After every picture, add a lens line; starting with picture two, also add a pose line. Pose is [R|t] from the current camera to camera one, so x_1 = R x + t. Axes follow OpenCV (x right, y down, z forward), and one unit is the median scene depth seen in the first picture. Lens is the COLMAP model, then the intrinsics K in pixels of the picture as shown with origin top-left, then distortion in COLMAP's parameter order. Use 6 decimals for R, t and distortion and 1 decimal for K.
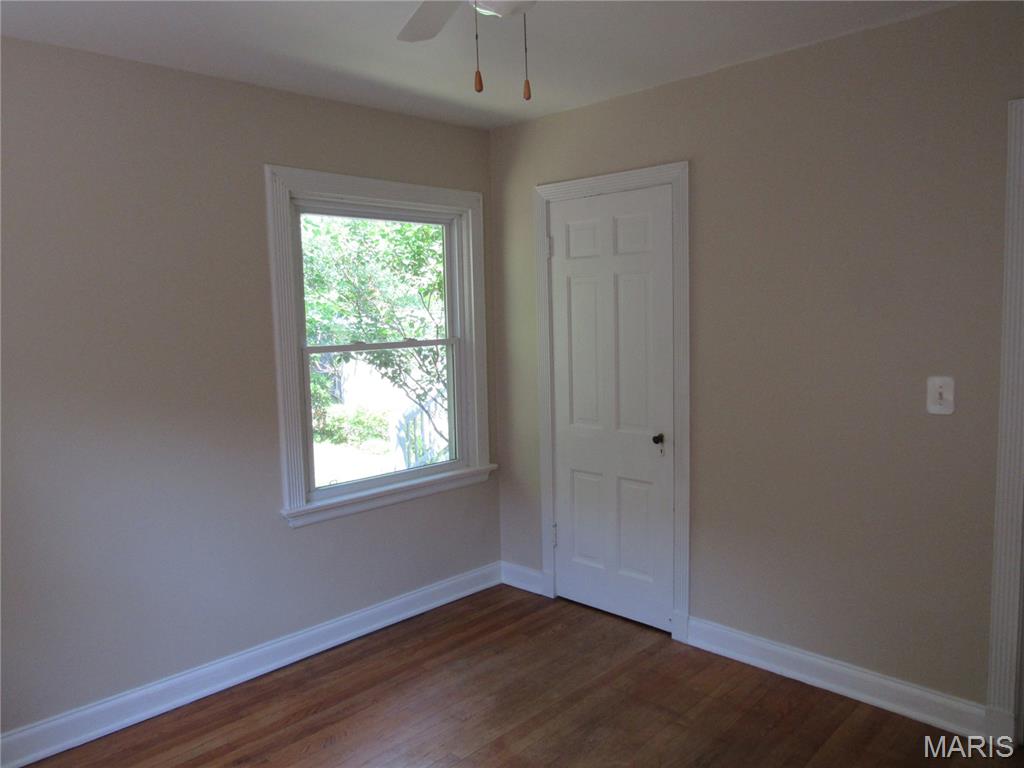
lens RADIAL K [[742.4, 0, 512.5], [0, 742.4, 384.6], [0, 0, 1]] dist [-0.028171, -0.005044]
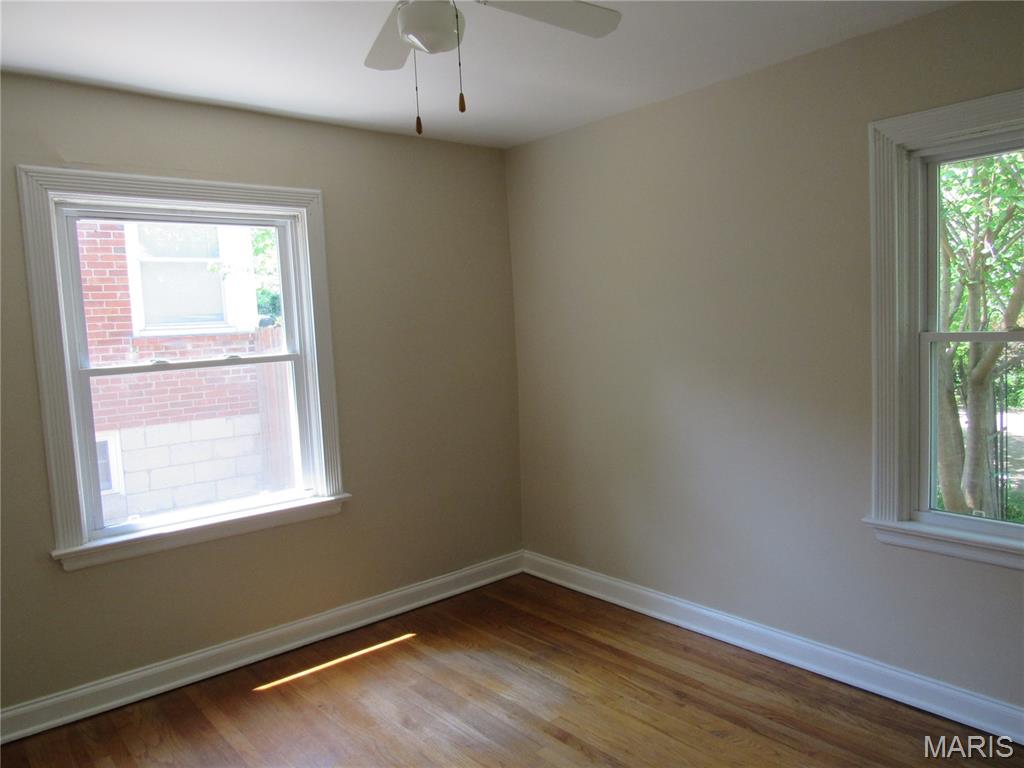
lens RADIAL K [[742.4, 0, 512.3], [0, 742.4, 383.4], [0, 0, 1]] dist [-0.028171, -0.005044]
pose [[-0.101354, 0.109865, -0.988765, 0.615512], [-0.056257, 0.991660, 0.115954, -0.069360], [0.993258, 0.067378, -0.094328, 0.686509]]
